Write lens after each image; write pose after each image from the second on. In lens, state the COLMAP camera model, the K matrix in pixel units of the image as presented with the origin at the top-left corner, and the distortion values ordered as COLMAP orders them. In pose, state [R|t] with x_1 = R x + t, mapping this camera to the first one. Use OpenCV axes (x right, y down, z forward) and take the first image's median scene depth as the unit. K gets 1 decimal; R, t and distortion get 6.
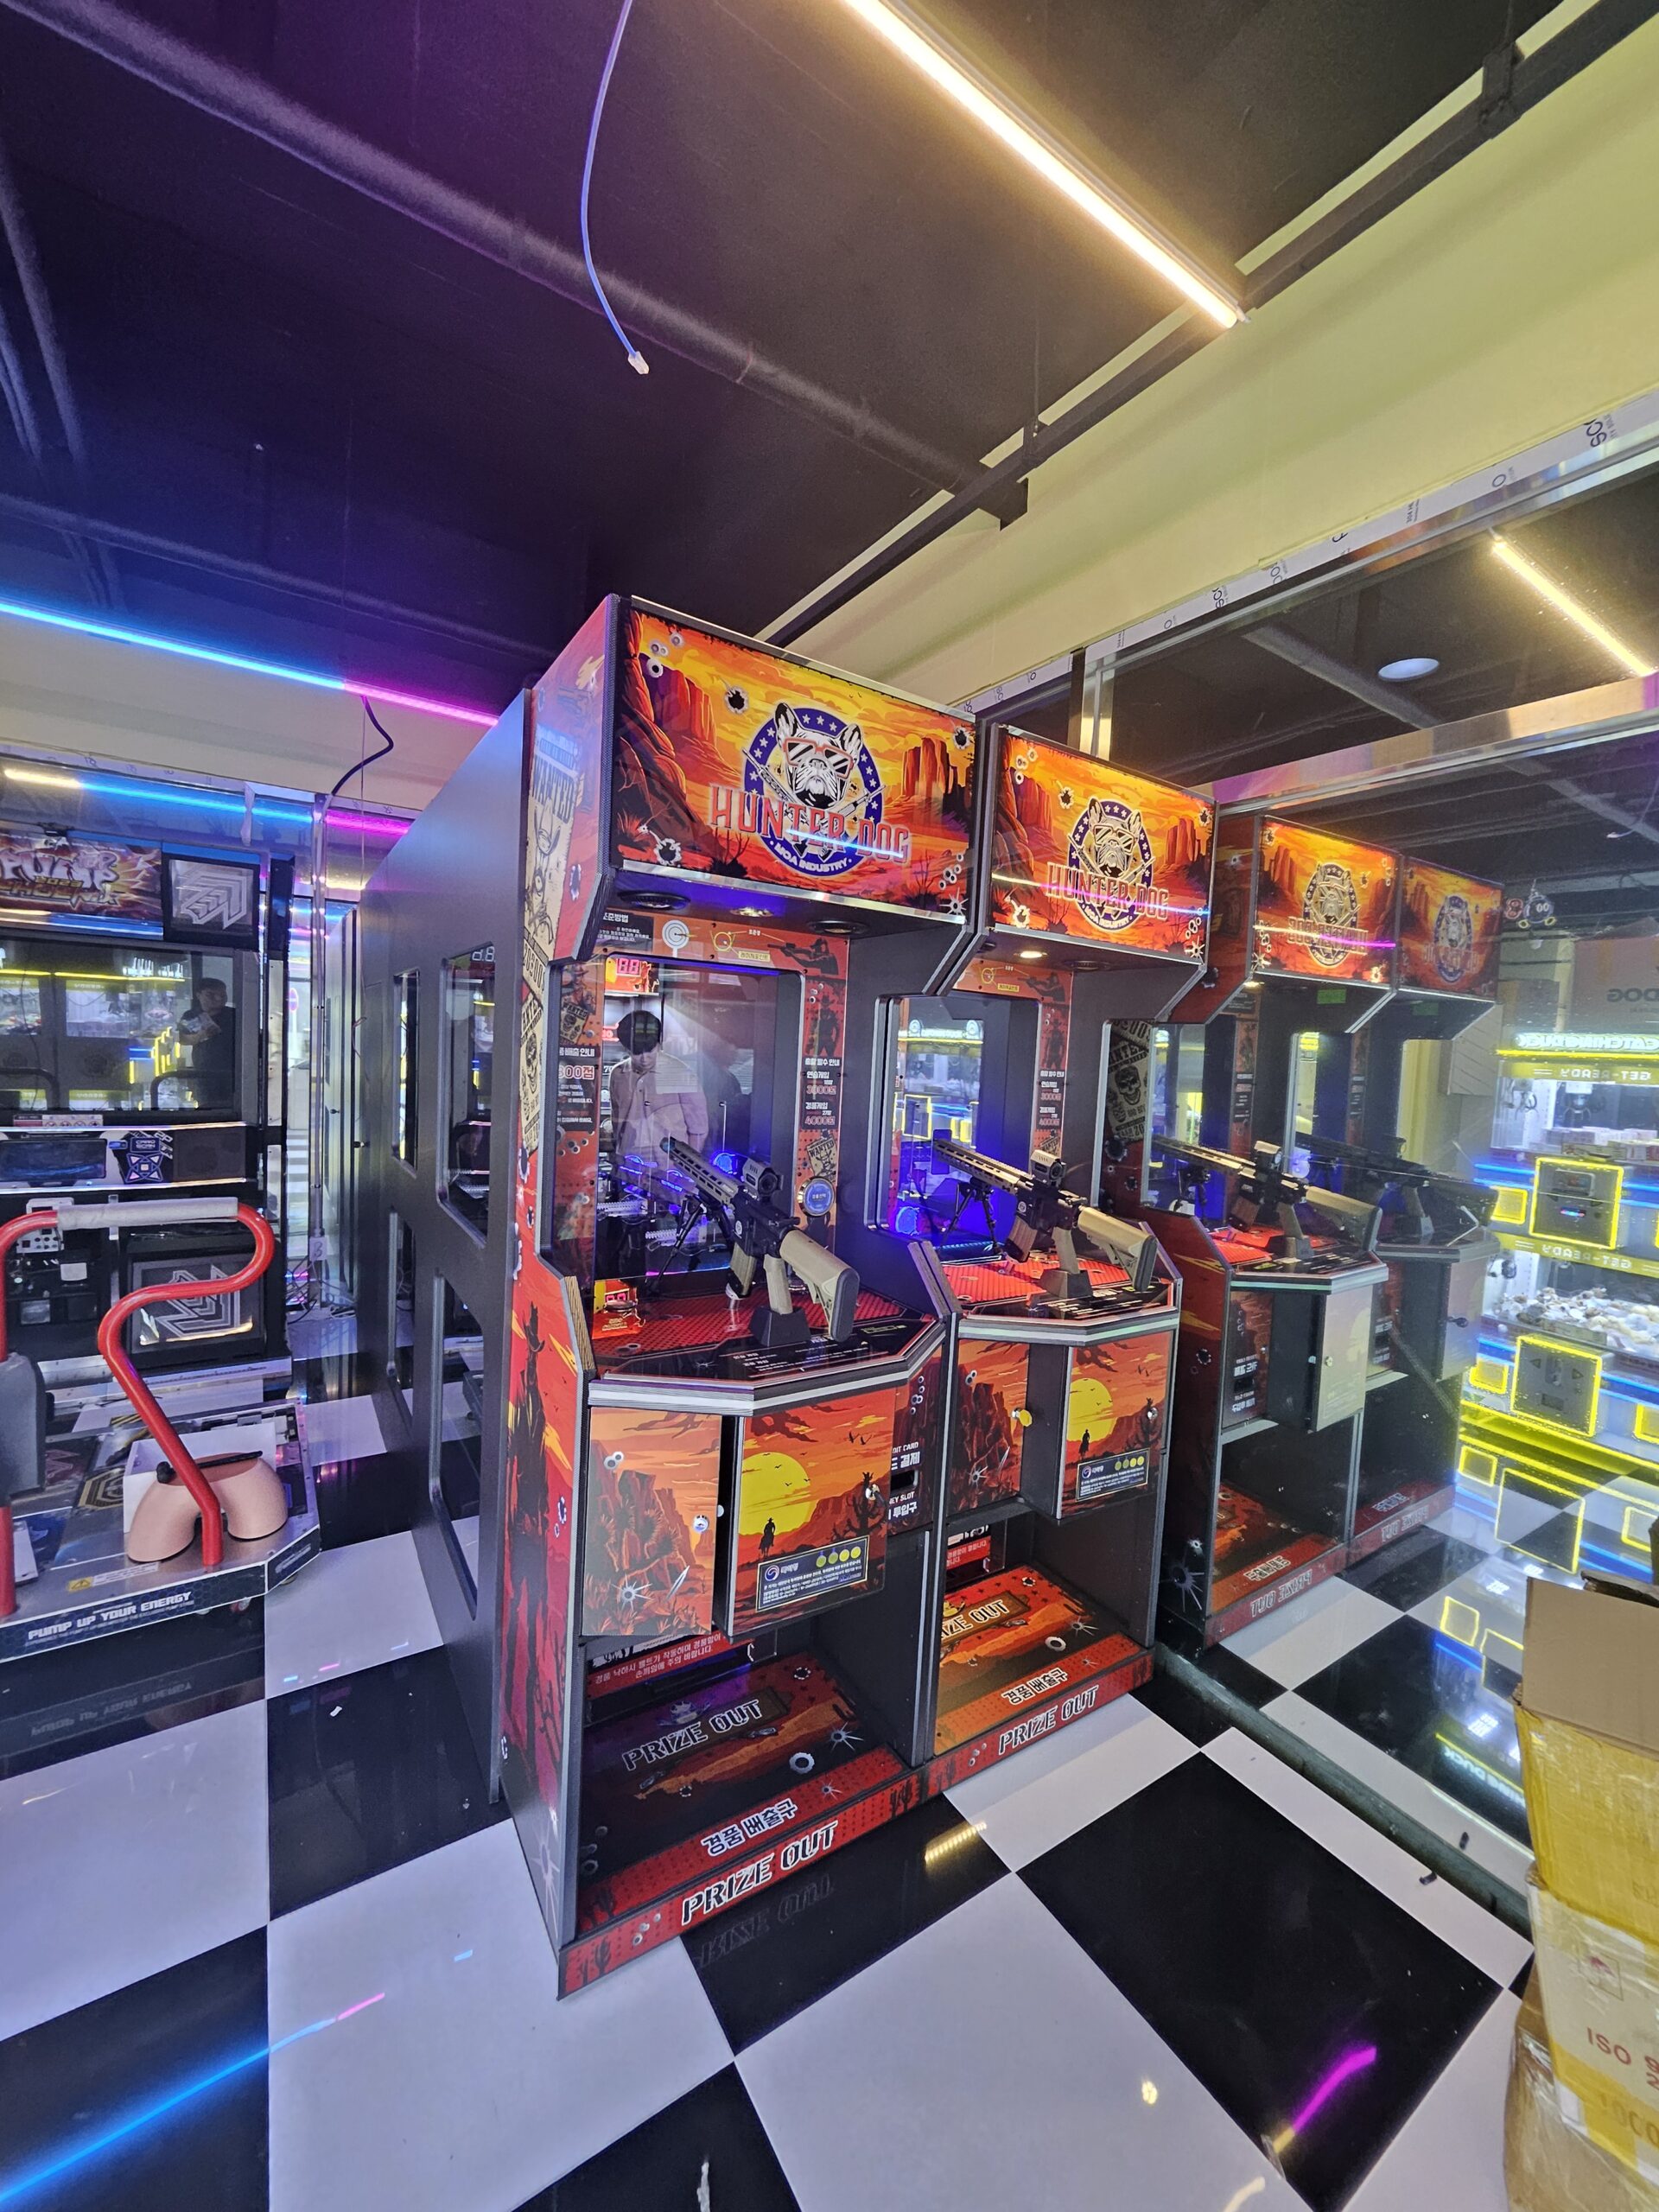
lens RADIAL K [[869.6, 0, 836.7], [0, 869.6, 1091.8], [0, 0, 1]] dist [-0.005051, 0.000017]
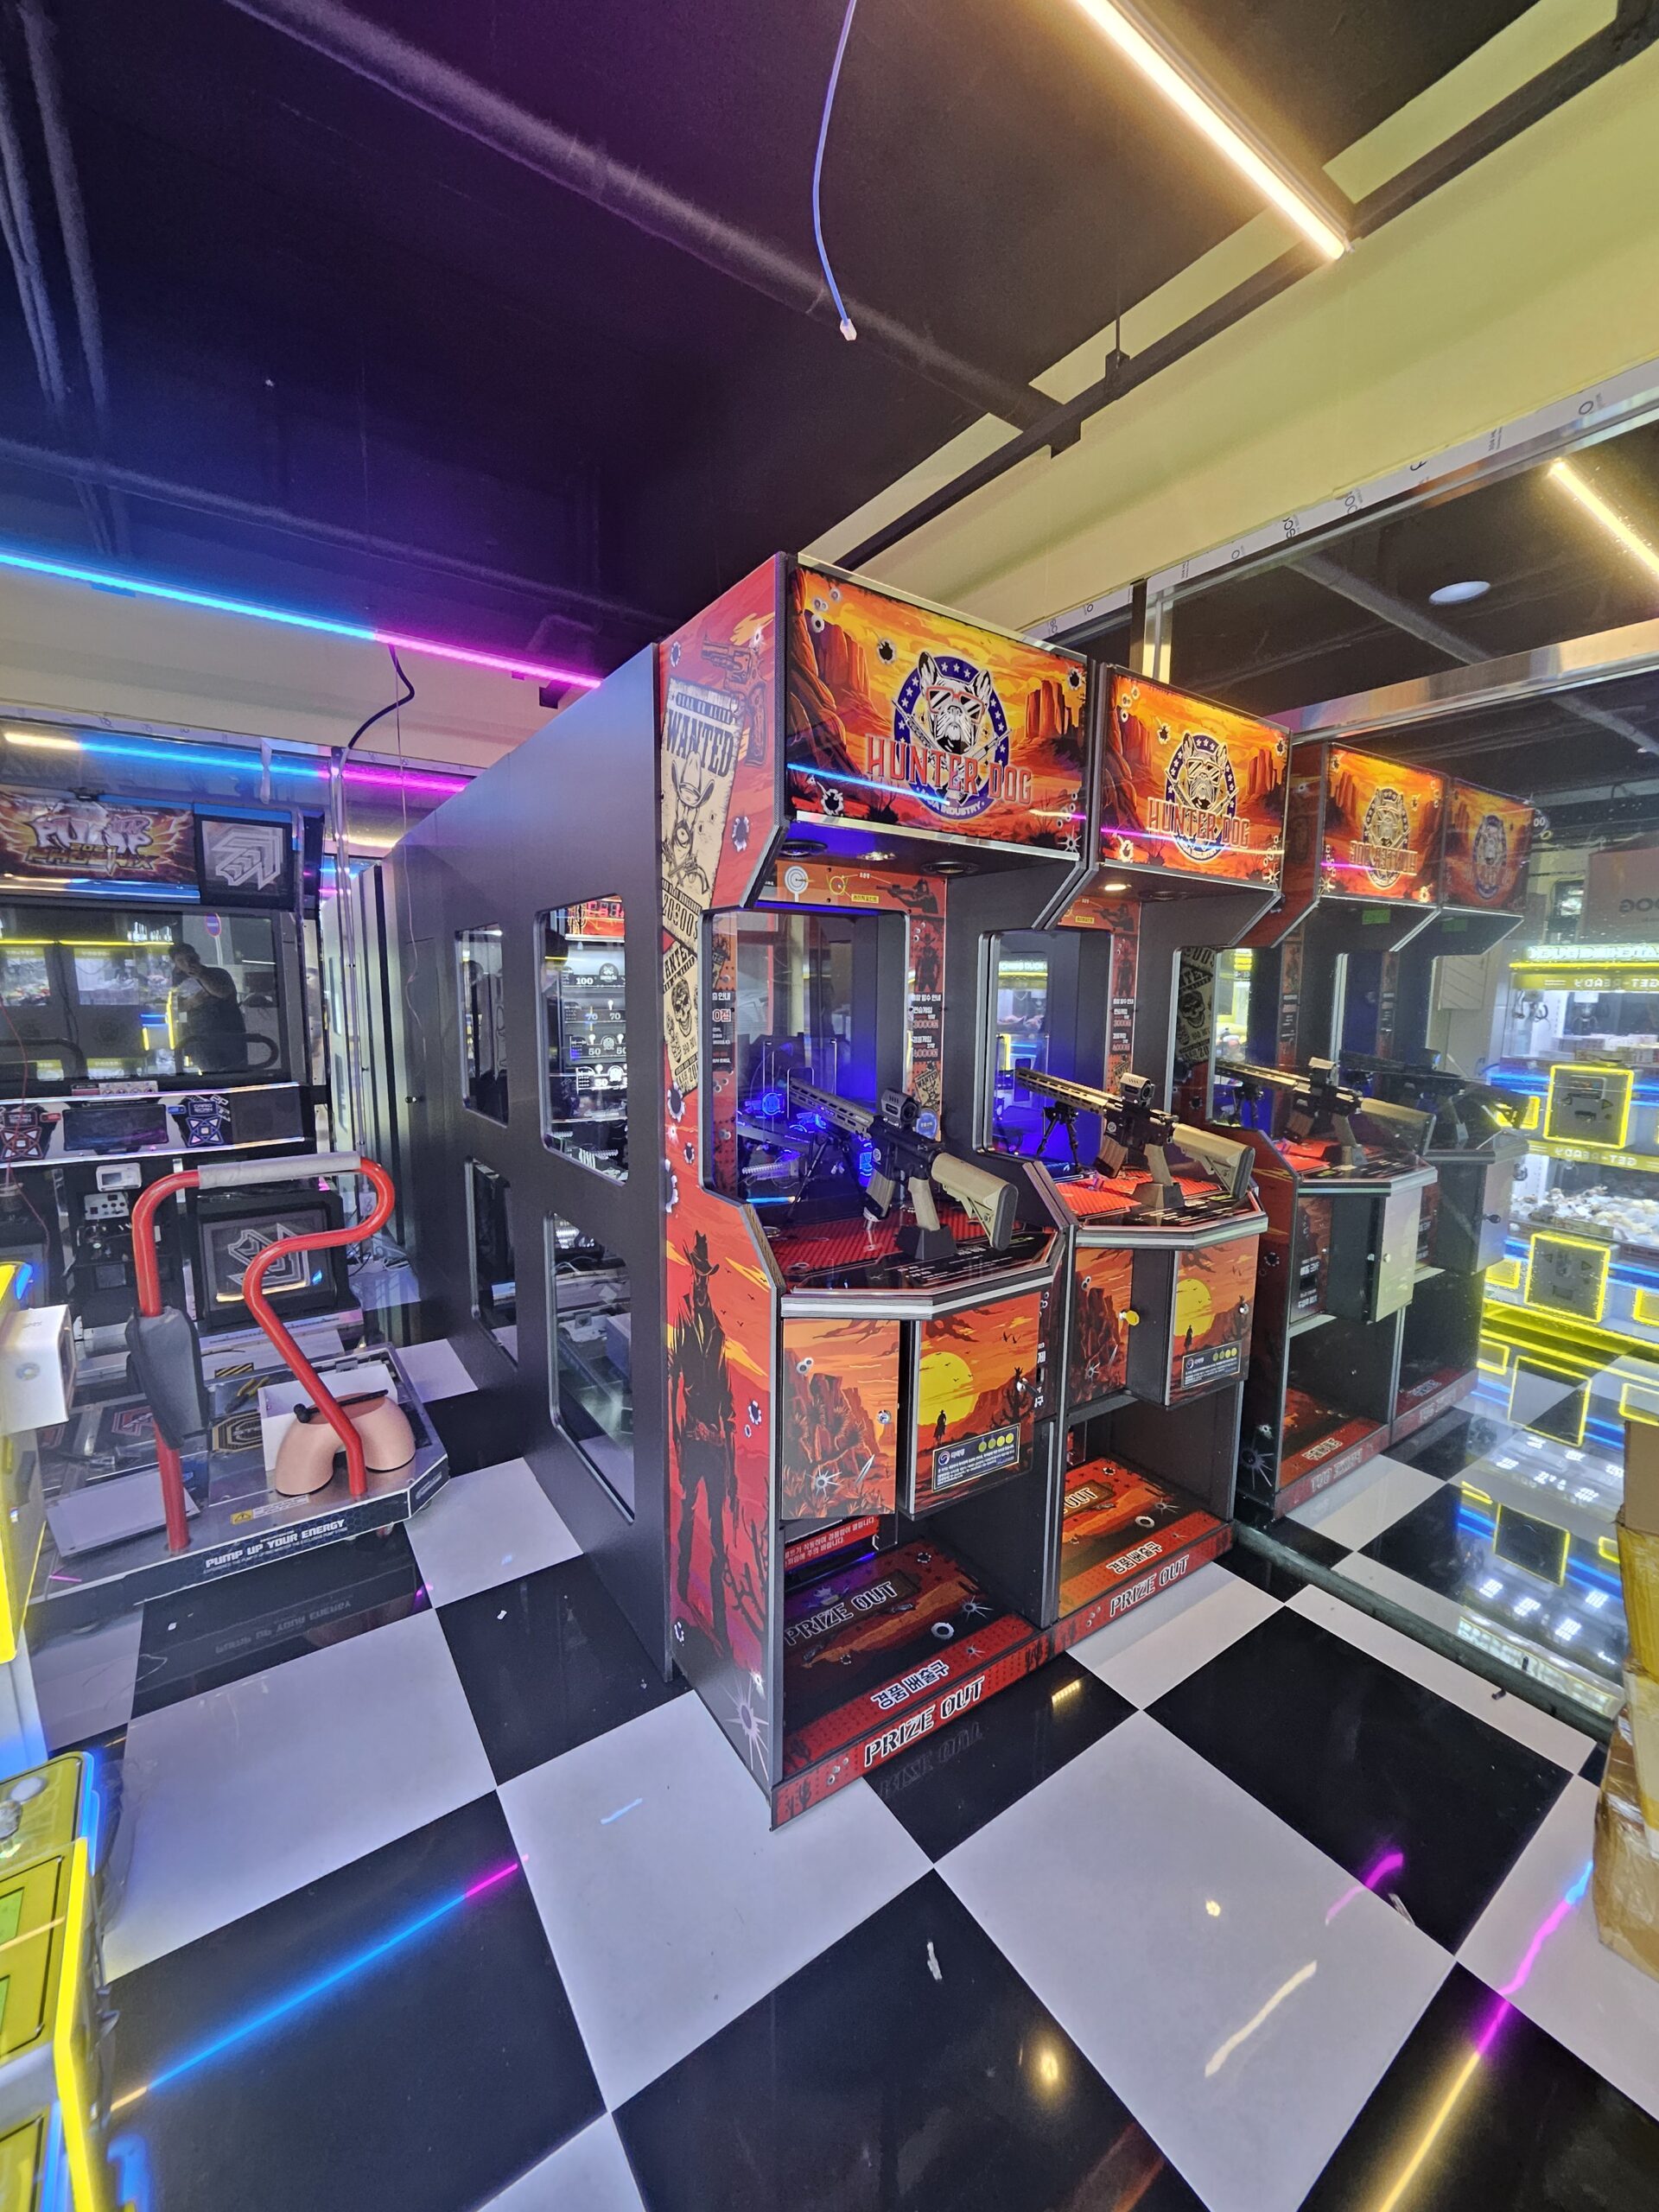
lens RADIAL K [[870.2, 0, 830.2], [0, 870.2, 1091.9], [0, 0, 1]] dist [0.001410, -0.003192]
pose [[0.998859, -0.041811, 0.023062, -0.154584], [0.040139, 0.996827, 0.068734, 0.002162], [-0.025862, -0.067730, 0.997368, -0.053395]]
